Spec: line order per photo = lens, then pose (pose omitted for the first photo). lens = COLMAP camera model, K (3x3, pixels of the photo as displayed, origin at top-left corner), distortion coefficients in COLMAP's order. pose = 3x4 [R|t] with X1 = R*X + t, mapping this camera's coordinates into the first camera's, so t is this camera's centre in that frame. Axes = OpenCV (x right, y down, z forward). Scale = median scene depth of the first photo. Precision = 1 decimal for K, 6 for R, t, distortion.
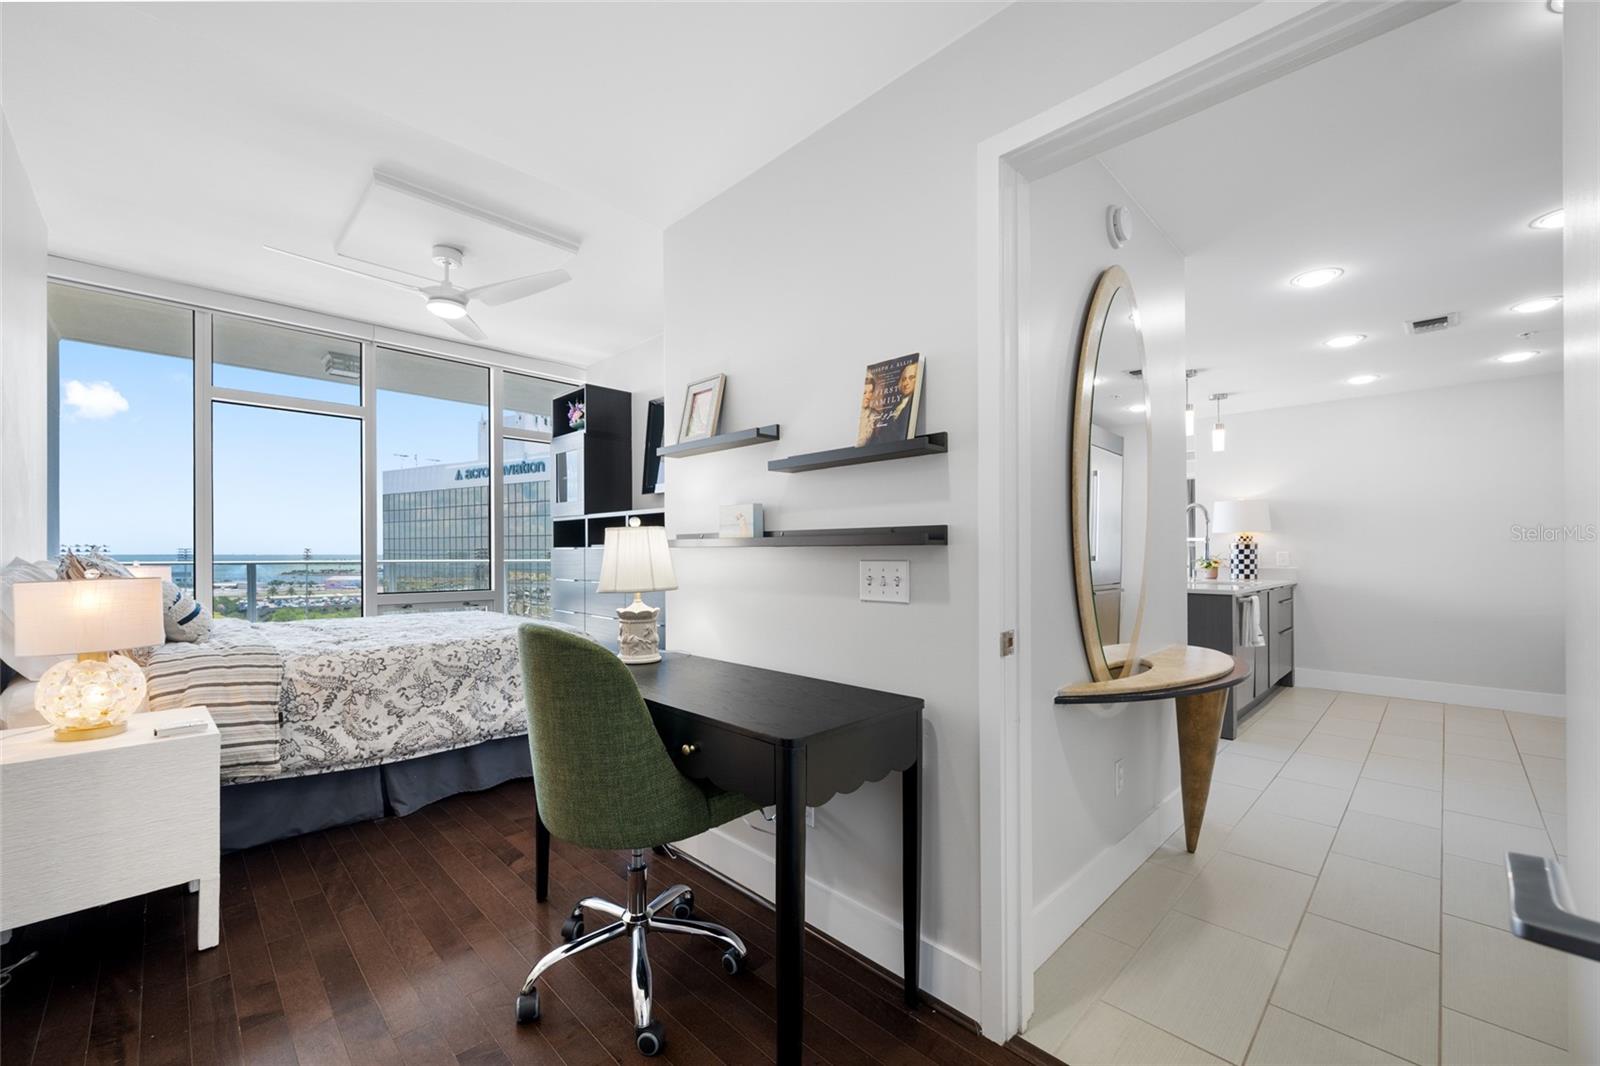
lens RADIAL K [[636.9, 0, 788.0], [0, 636.9, 540.9], [0, 0, 1]] dist [-0.000815, 0.000140]
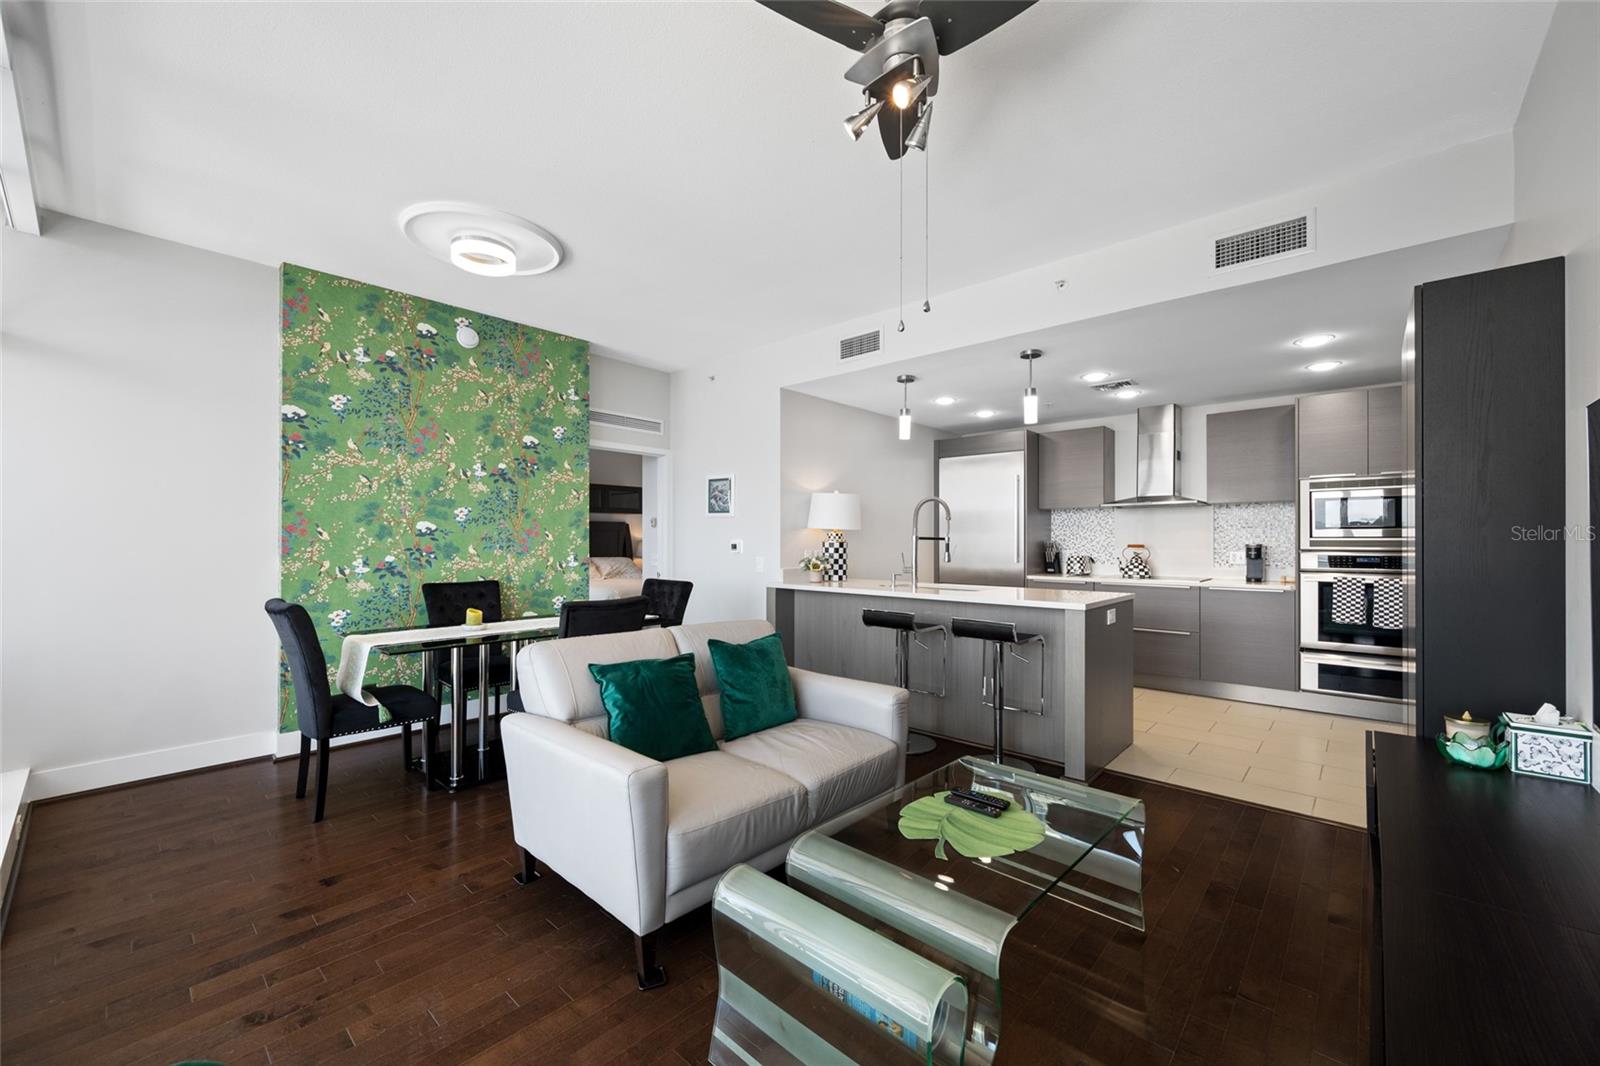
lens RADIAL K [[636.9, 0, 794.1], [0, 636.9, 534.1], [0, 0, 1]] dist [-0.000815, 0.000140]
pose [[-0.048482, 0.010585, 0.998768, -0.179276], [-0.021992, 0.999690, -0.011662, 0.005373], [-0.998582, -0.022531, -0.048234, 1.108300]]
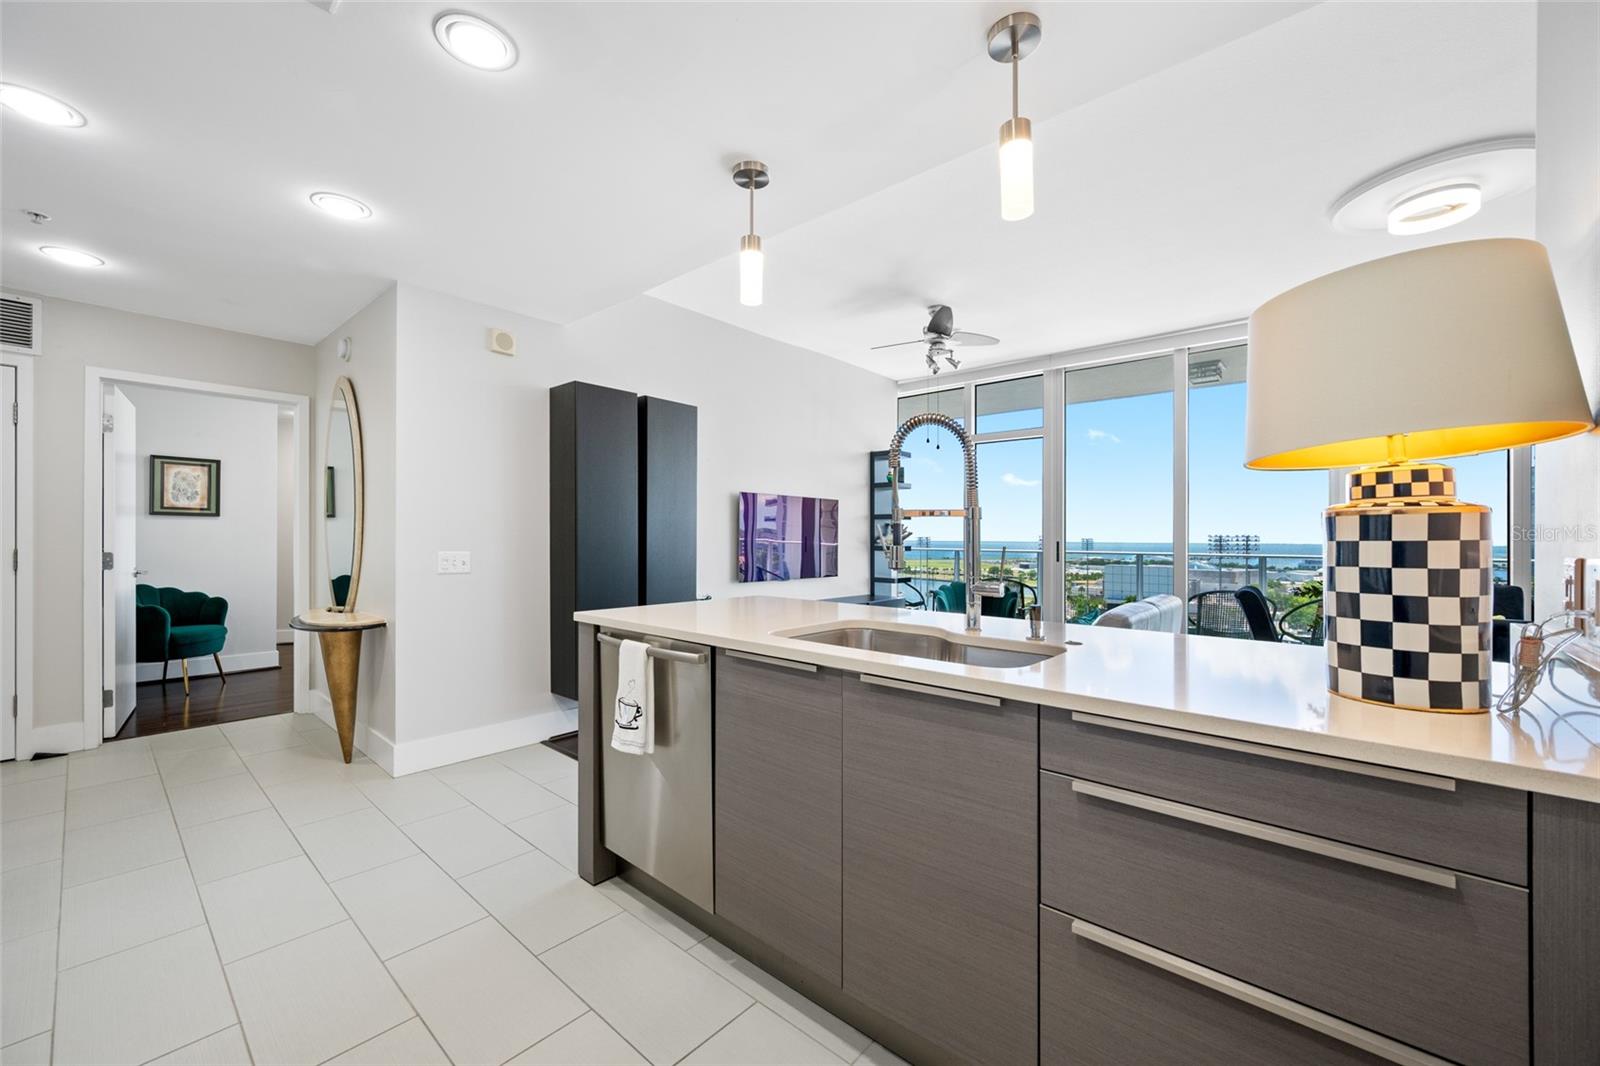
lens RADIAL K [[636.9, 0, 811.7], [0, 636.9, 534.8], [0, 0, 1]] dist [-0.000815, 0.000140]
pose [[0.082605, -0.007150, -0.996557, 0.894146], [0.013691, 0.999888, -0.006039, 0.010209], [0.996488, -0.013145, 0.082694, 0.822279]]
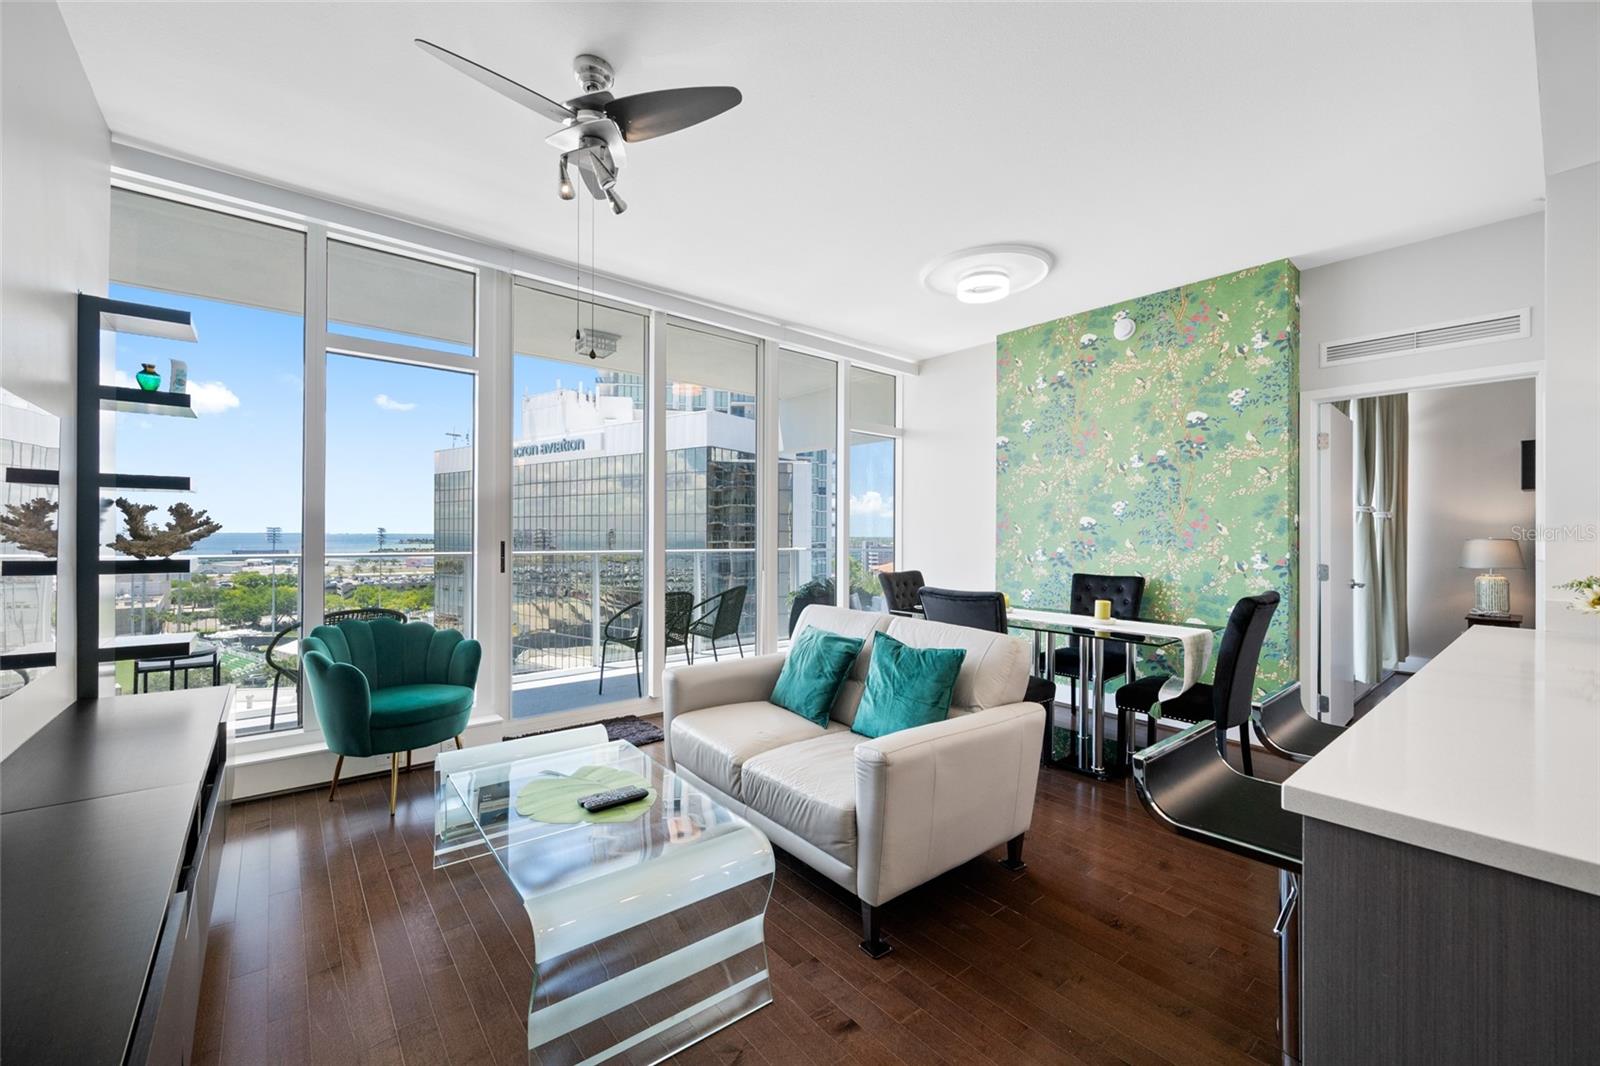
lens RADIAL K [[636.9, 0, 797.0], [0, 636.9, 532.5], [0, 0, 1]] dist [-0.000815, 0.000140]
pose [[0.995407, 0.004837, -0.095608, 0.289902], [-0.003232, 0.999851, 0.016934, -0.000959], [0.095676, -0.016547, 0.995275, 0.670555]]
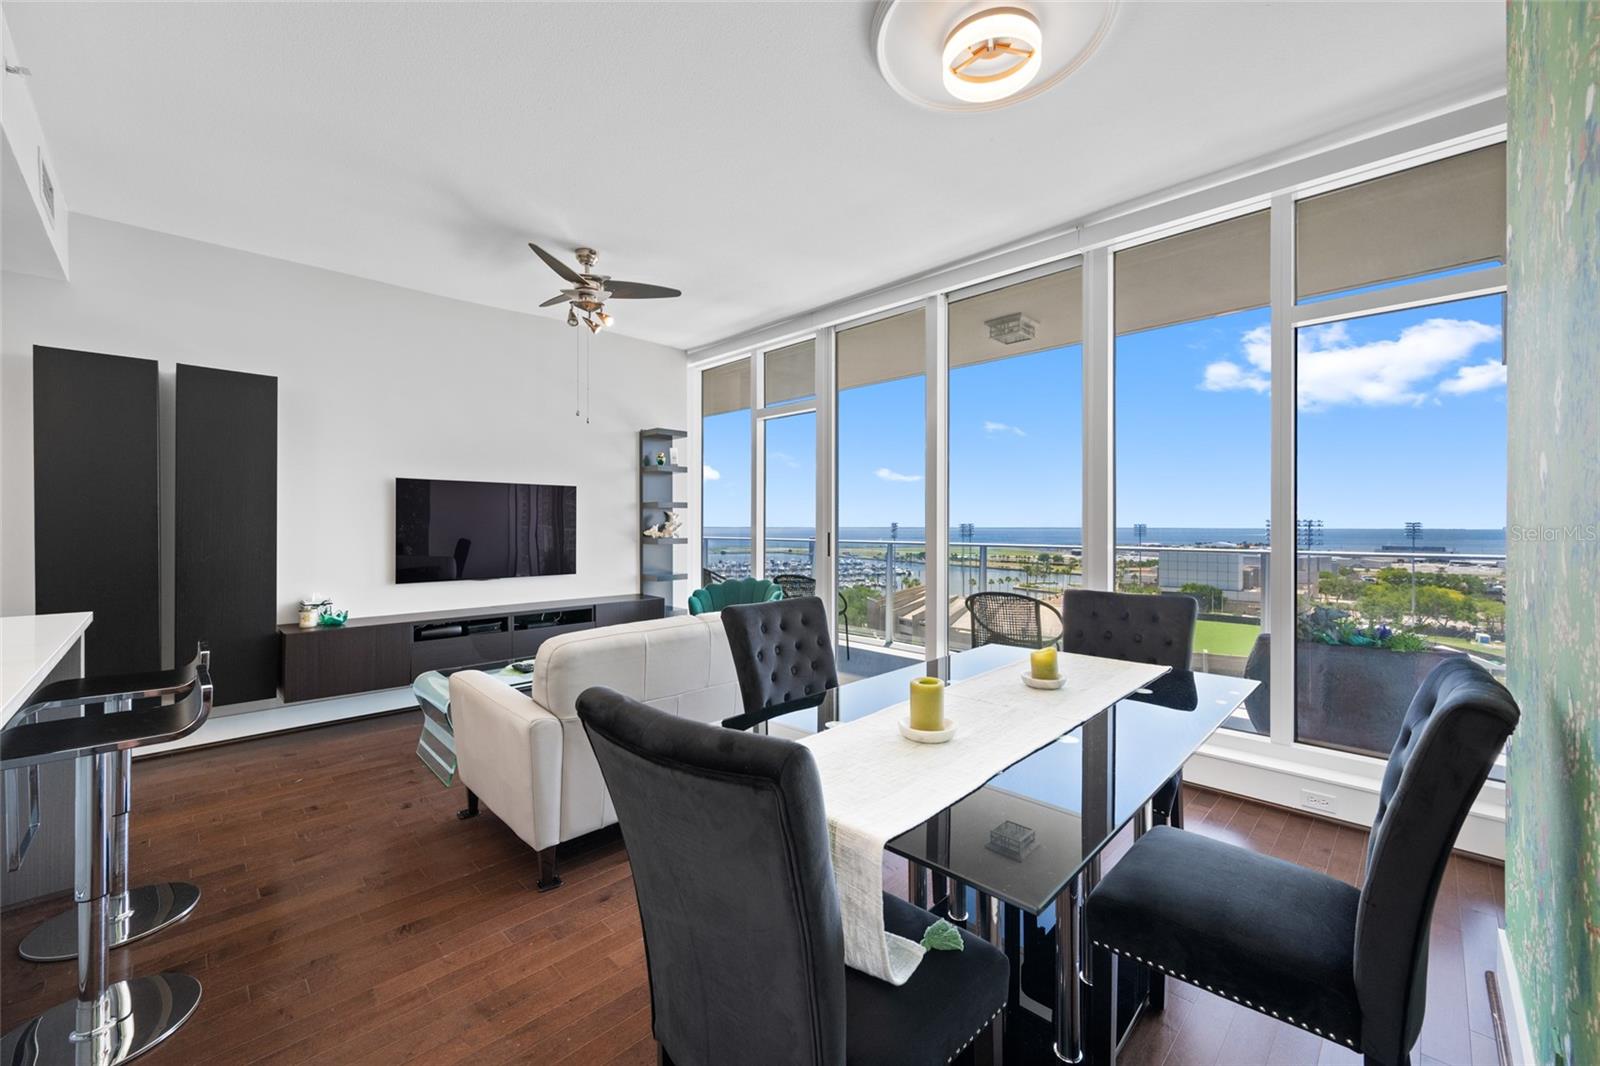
lens RADIAL K [[636.9, 0, 812.4], [0, 636.9, 526.1], [0, 0, 1]] dist [-0.000815, 0.000140]
pose [[0.007576, -0.001043, -0.999971, 0.781780], [0.019860, 0.999802, -0.000892, 0.011794], [0.999774, -0.019852, 0.007596, 1.261300]]
